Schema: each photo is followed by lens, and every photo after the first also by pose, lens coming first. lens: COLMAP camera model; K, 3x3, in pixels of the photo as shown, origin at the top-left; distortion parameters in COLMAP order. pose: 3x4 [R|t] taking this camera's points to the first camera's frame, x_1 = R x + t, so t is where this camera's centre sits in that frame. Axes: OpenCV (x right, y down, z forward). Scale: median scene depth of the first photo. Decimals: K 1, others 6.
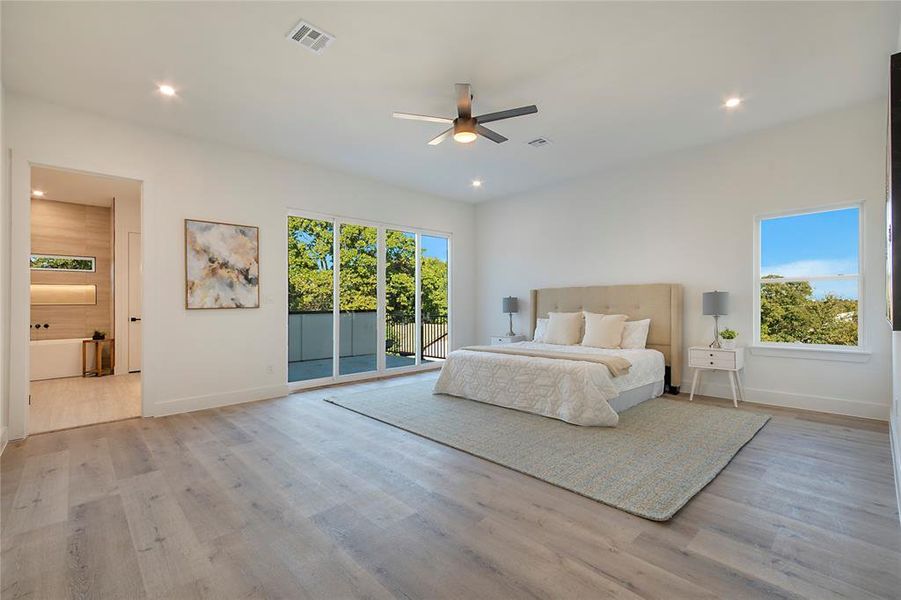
lens RADIAL K [[401.2, 0, 453.9], [0, 401.2, 303.8], [0, 0, 1]] dist [0.000058, -0.000931]
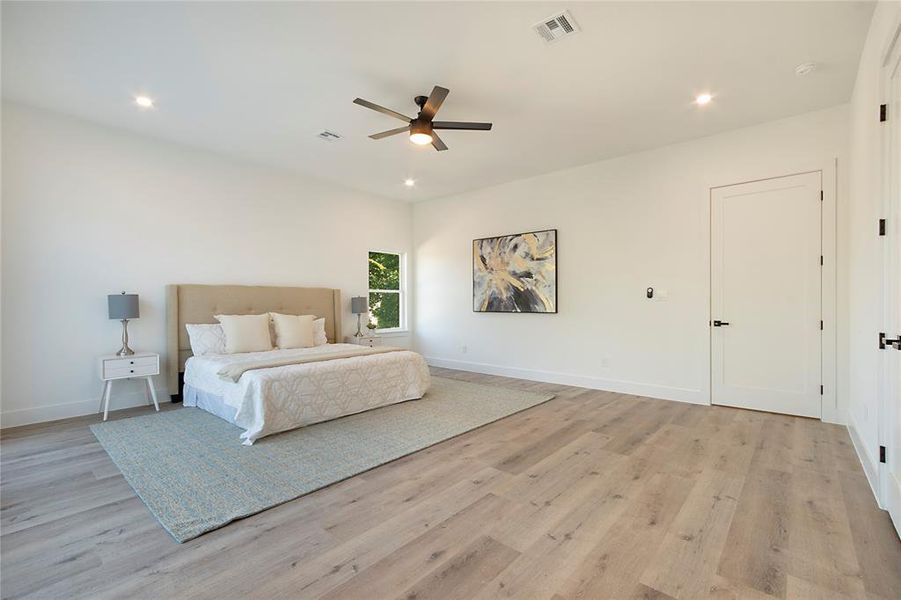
lens RADIAL K [[401.2, 0, 453.9], [0, 401.2, 303.8], [0, 0, 1]] dist [0.000058, -0.000931]
pose [[-0.098550, 0.008114, 0.995099, -0.636761], [-0.001501, 0.999964, -0.008302, 0.004690], [-0.995131, -0.002312, -0.098534, 0.652852]]
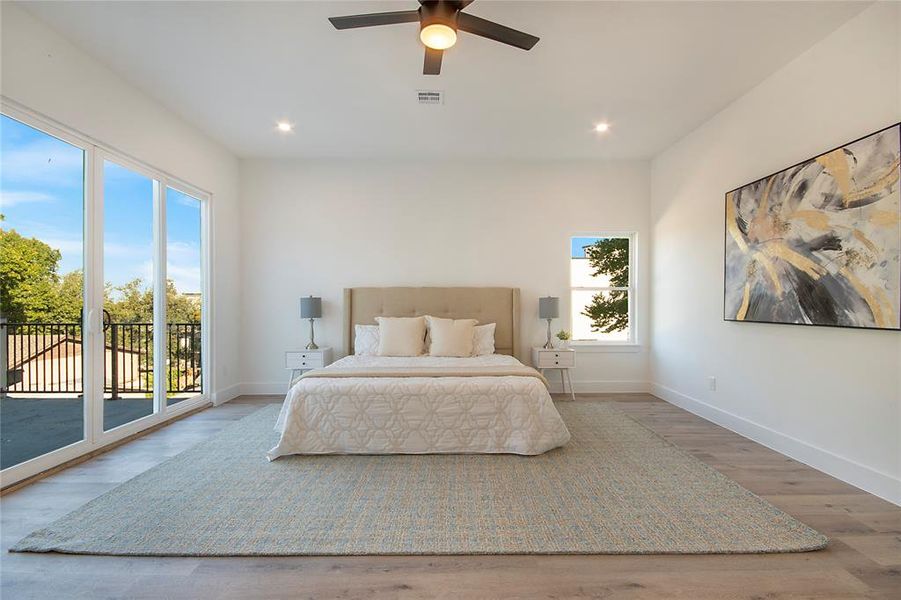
lens RADIAL K [[401.2, 0, 453.9], [0, 401.2, 303.8], [0, 0, 1]] dist [0.000058, -0.000931]
pose [[0.683370, 0.011903, 0.729975, -0.262281], [-0.008787, 0.999929, -0.008078, -0.000362], [-0.730019, -0.000894, 0.683426, 0.357255]]
